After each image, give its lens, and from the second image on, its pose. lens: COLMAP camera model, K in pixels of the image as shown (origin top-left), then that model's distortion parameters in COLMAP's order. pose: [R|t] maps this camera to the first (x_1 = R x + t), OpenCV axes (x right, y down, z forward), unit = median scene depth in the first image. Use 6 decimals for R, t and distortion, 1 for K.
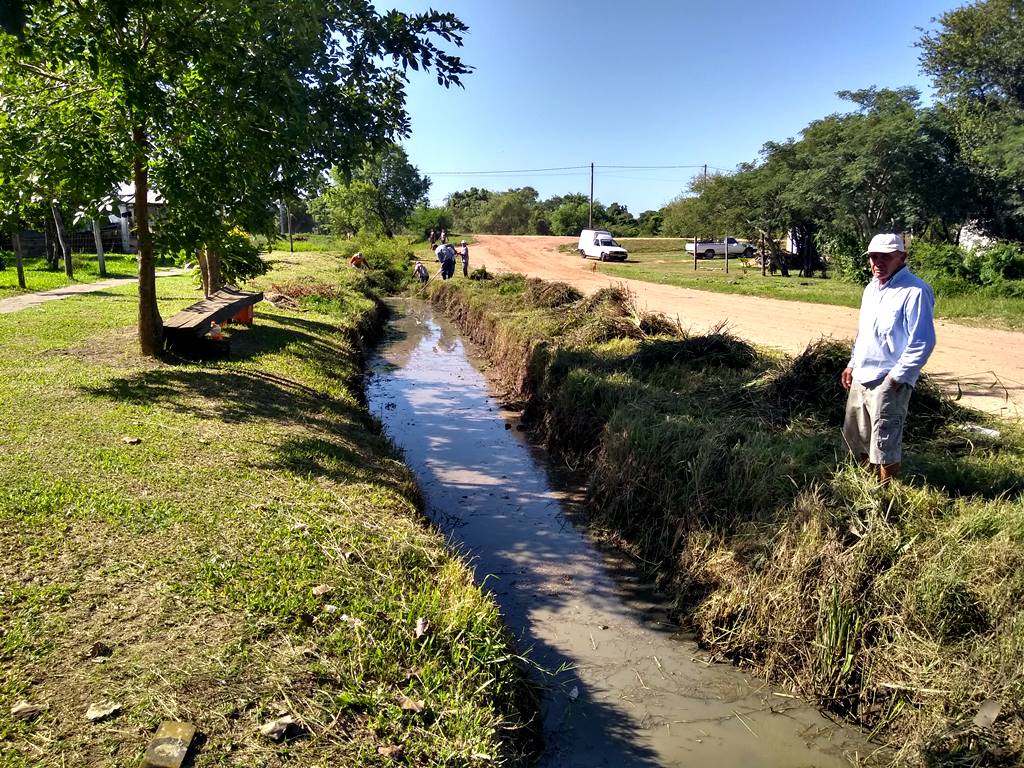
lens RADIAL K [[817.0, 0, 512.0], [0, 817.0, 384.0], [0, 0, 1]] dist [0.046510, 0.001119]
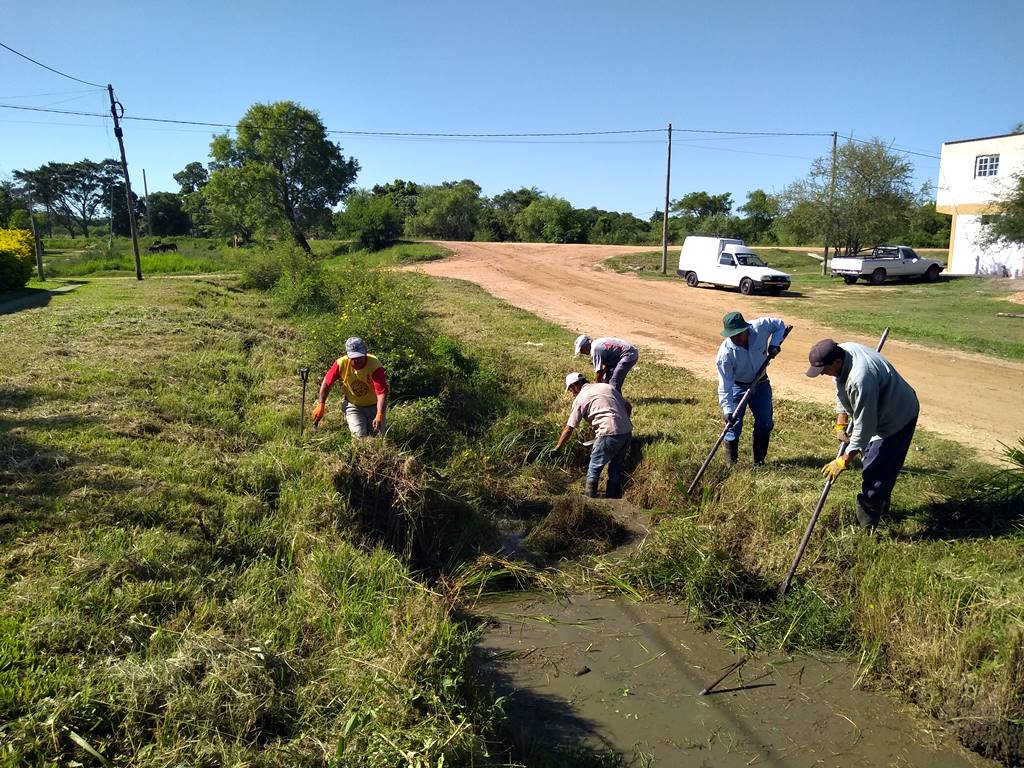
lens RADIAL K [[817.0, 0, 512.0], [0, 817.0, 384.0], [0, 0, 1]] dist [0.046510, 0.001119]
pose [[0.991482, -0.022031, 0.128366, -0.062745], [0.022375, 0.999749, -0.001238, -0.053209], [-0.128307, 0.004100, 0.991726, 0.275364]]
